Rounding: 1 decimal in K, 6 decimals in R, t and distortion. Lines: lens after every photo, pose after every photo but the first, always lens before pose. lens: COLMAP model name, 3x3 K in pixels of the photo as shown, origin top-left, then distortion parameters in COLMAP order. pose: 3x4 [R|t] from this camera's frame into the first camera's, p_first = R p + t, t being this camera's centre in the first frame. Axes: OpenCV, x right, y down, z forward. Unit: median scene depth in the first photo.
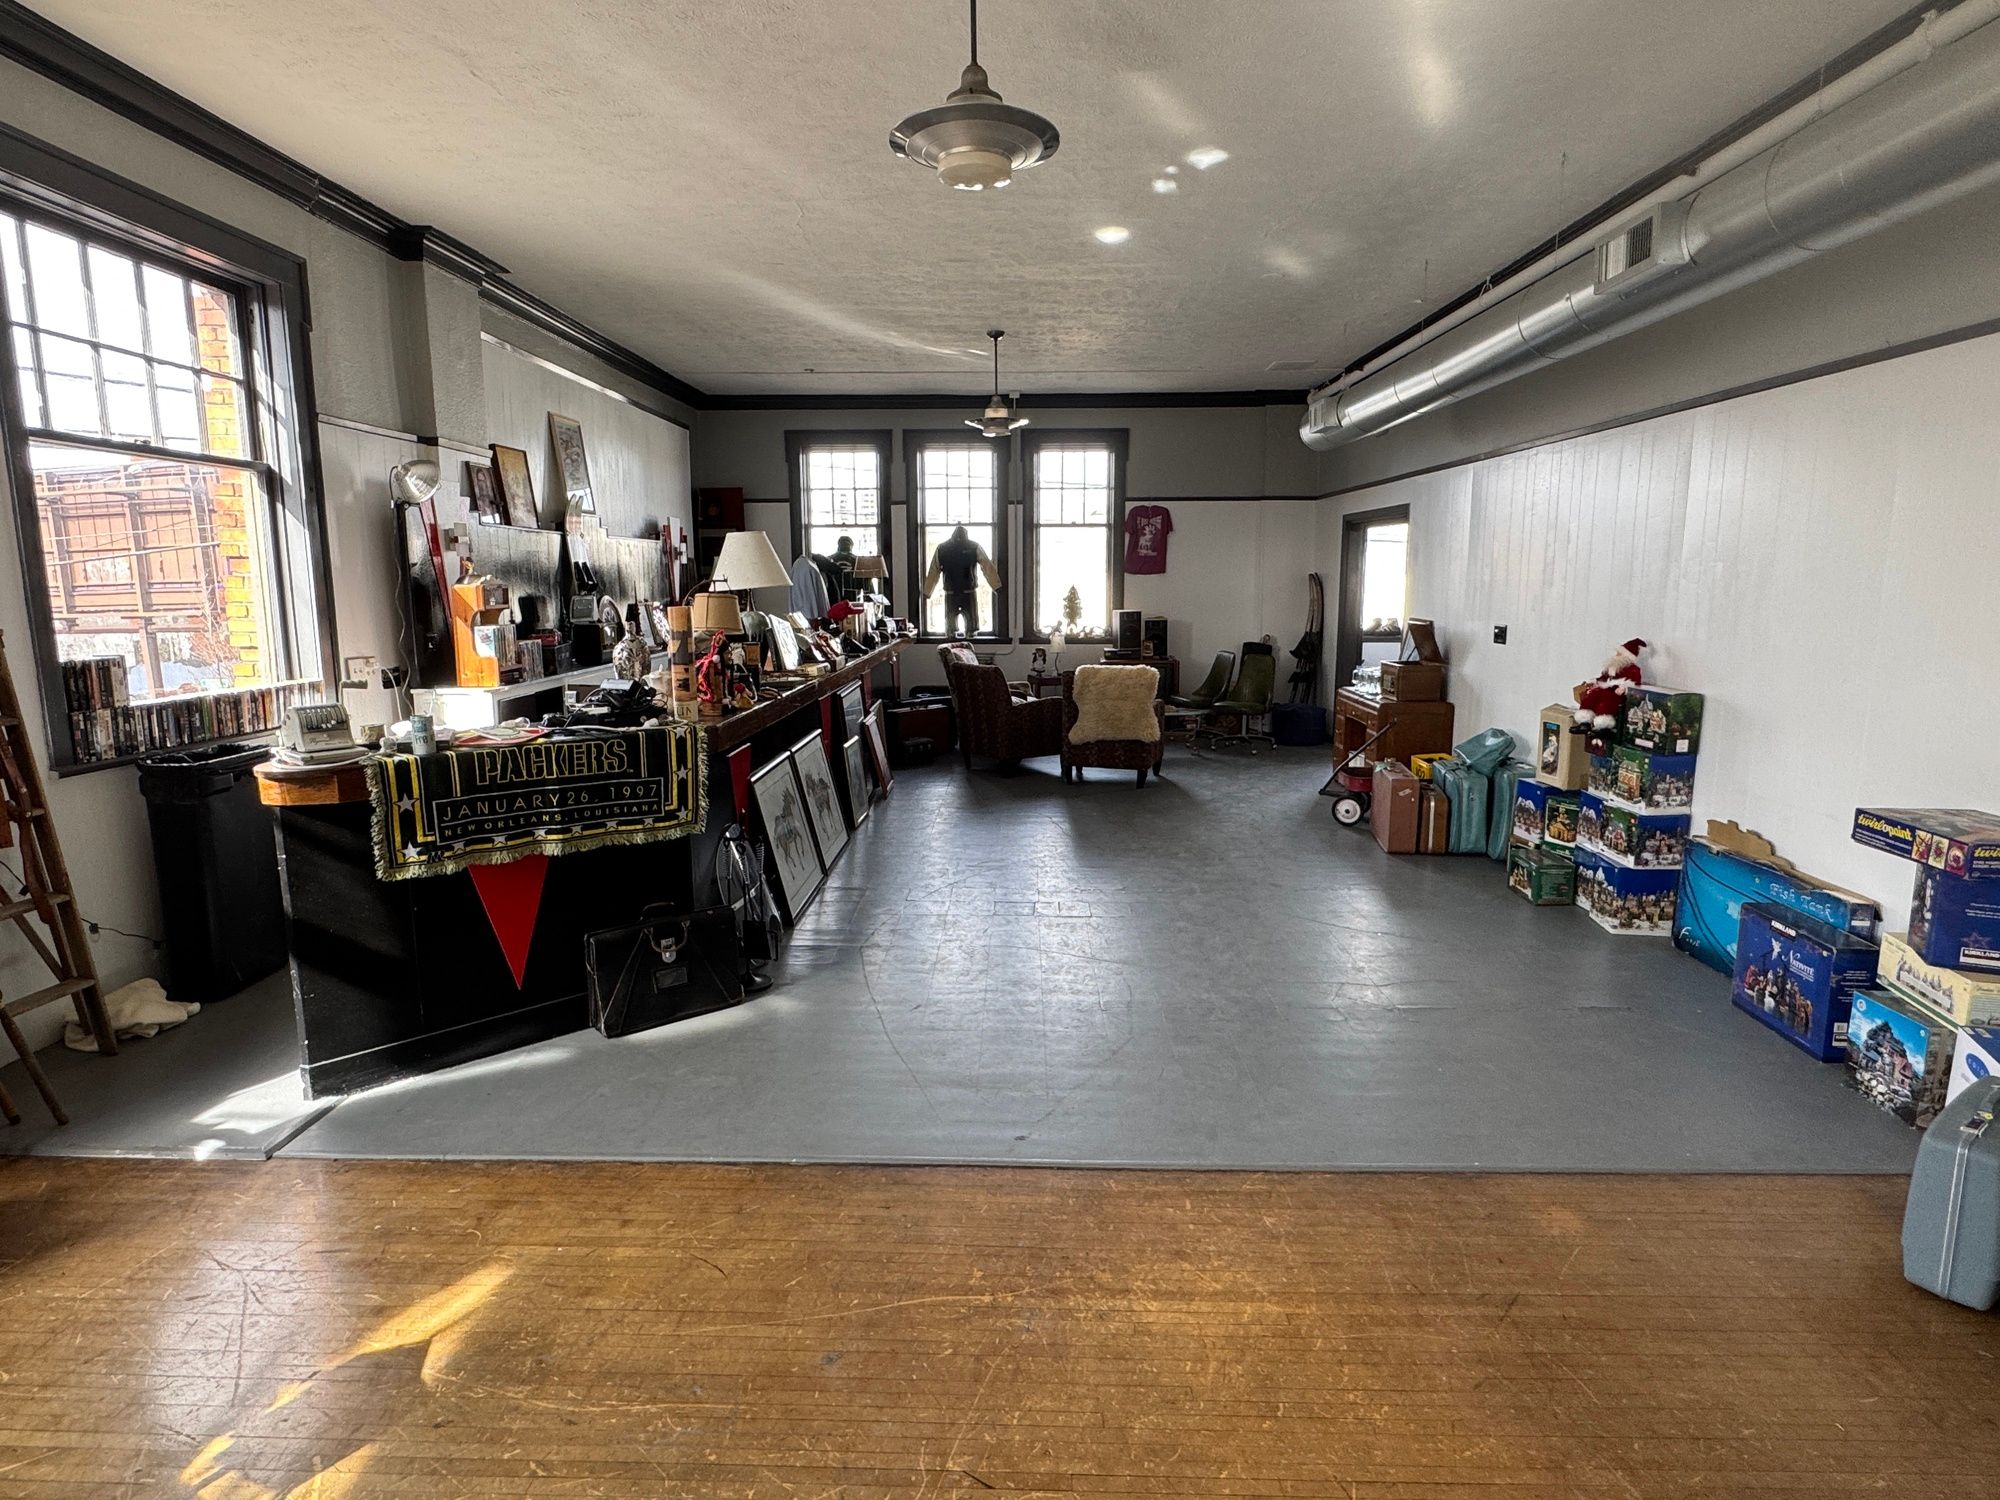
lens RADIAL K [[1090.4, 0, 996.1], [0, 1090.4, 746.4], [0, 0, 1]] dist [-0.004384, 0.002101]
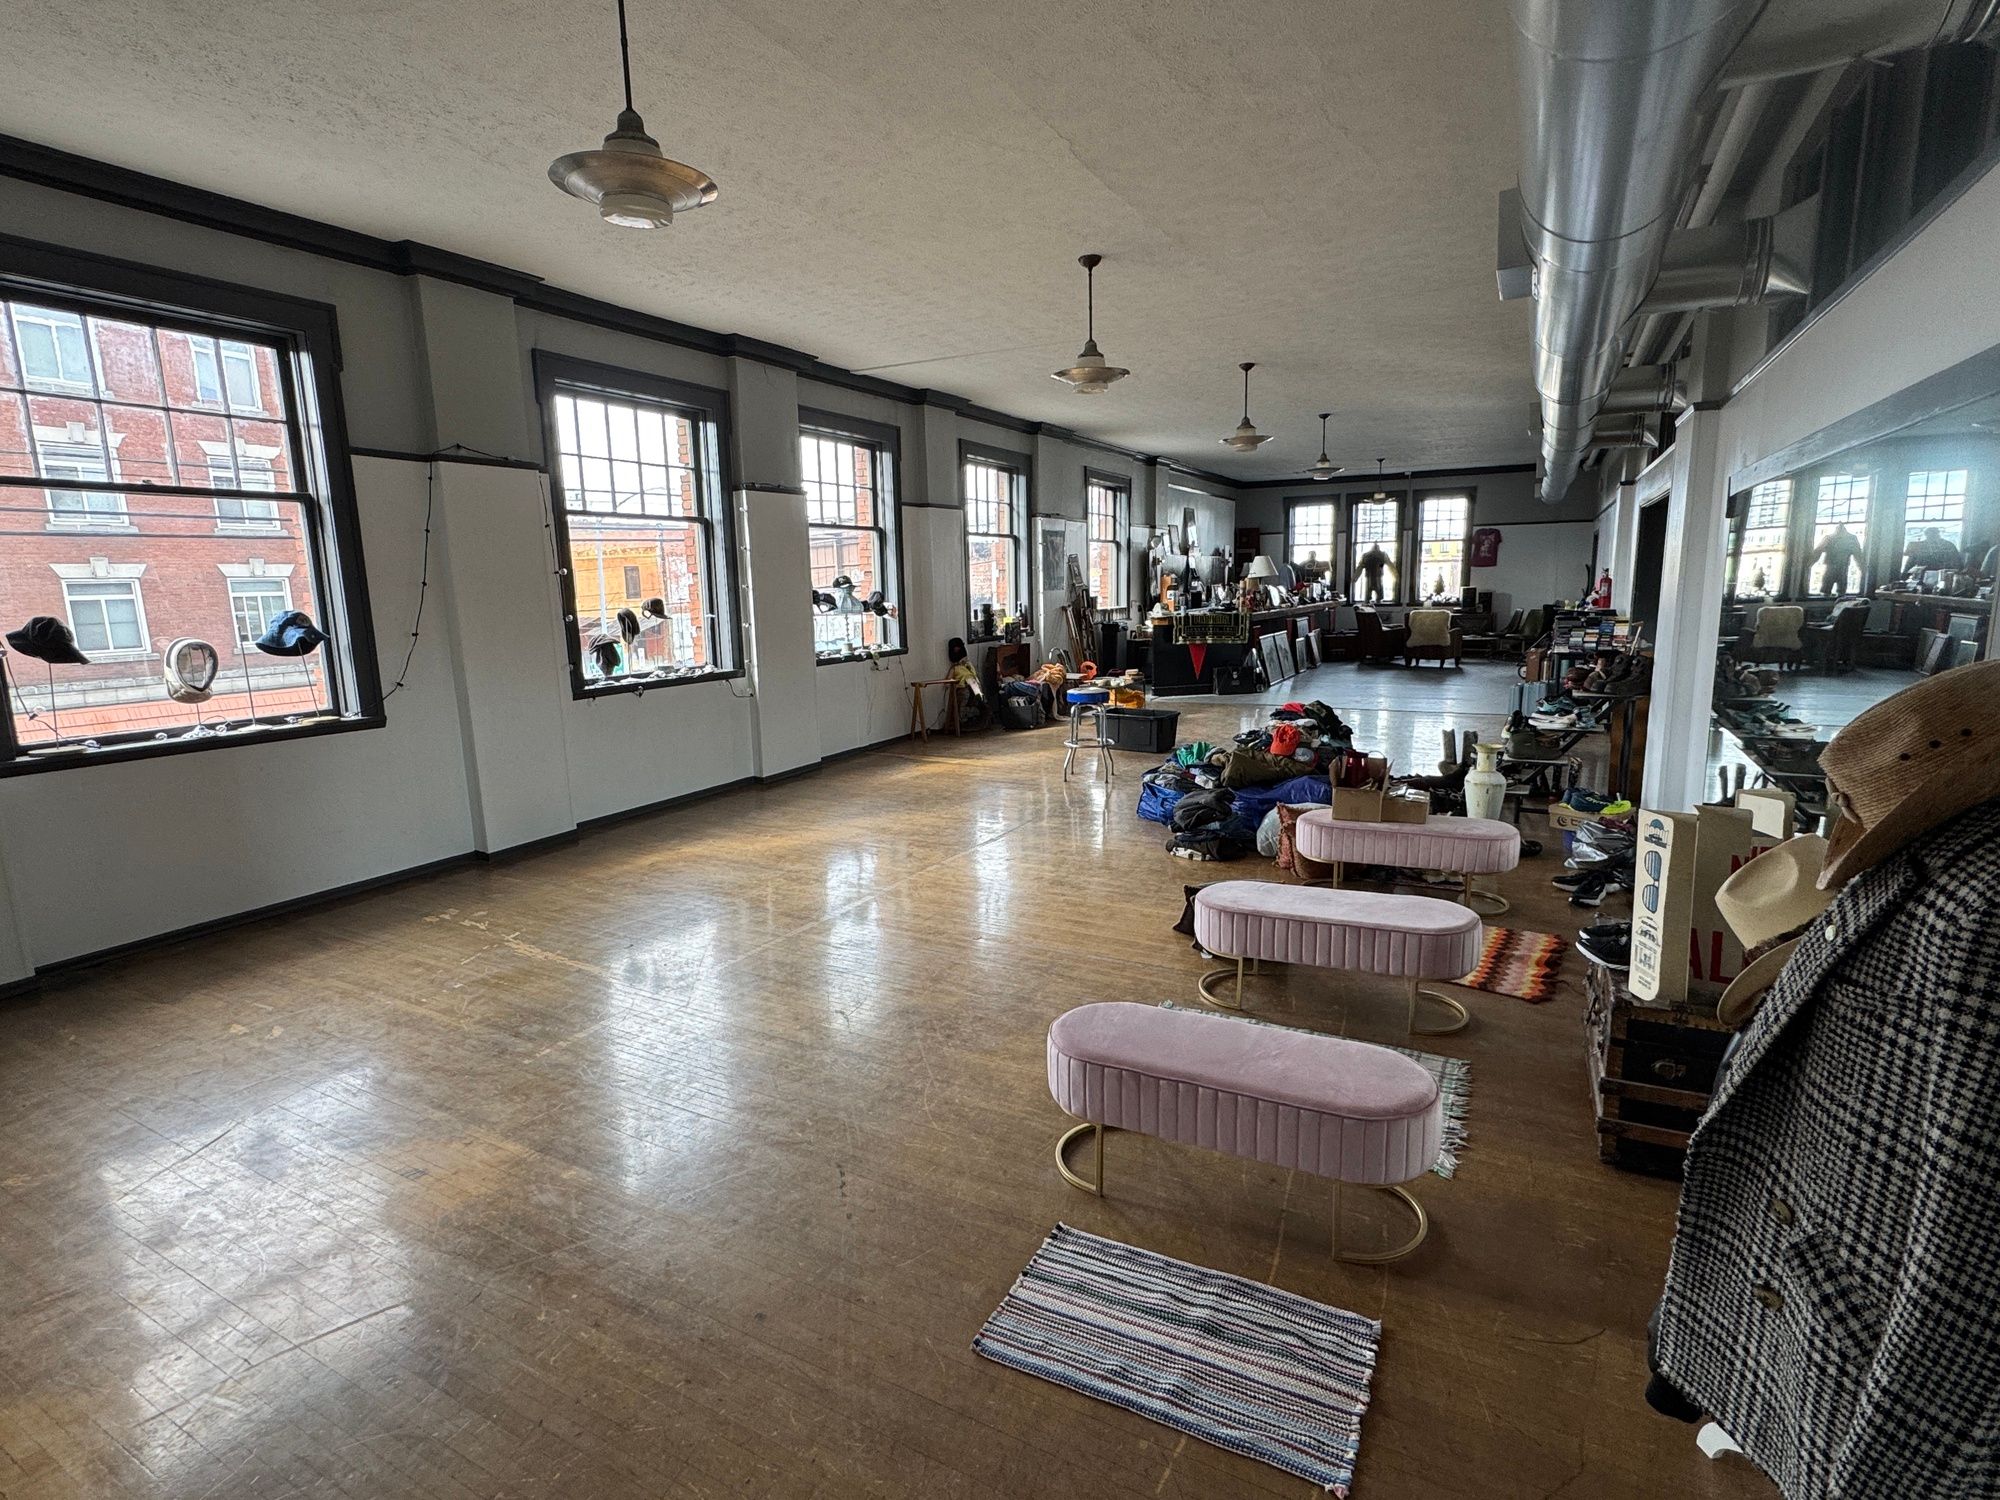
lens RADIAL K [[1003.2, 0, 1004.7], [0, 1003.2, 751.8], [0, 0, 1]] dist [-0.000017, 0.000011]
pose [[0.894765, 0.058676, -0.442666, 0.183293], [-0.049616, 0.998255, 0.032031, 0.134252], [0.443773, -0.006697, 0.896114, -0.845080]]
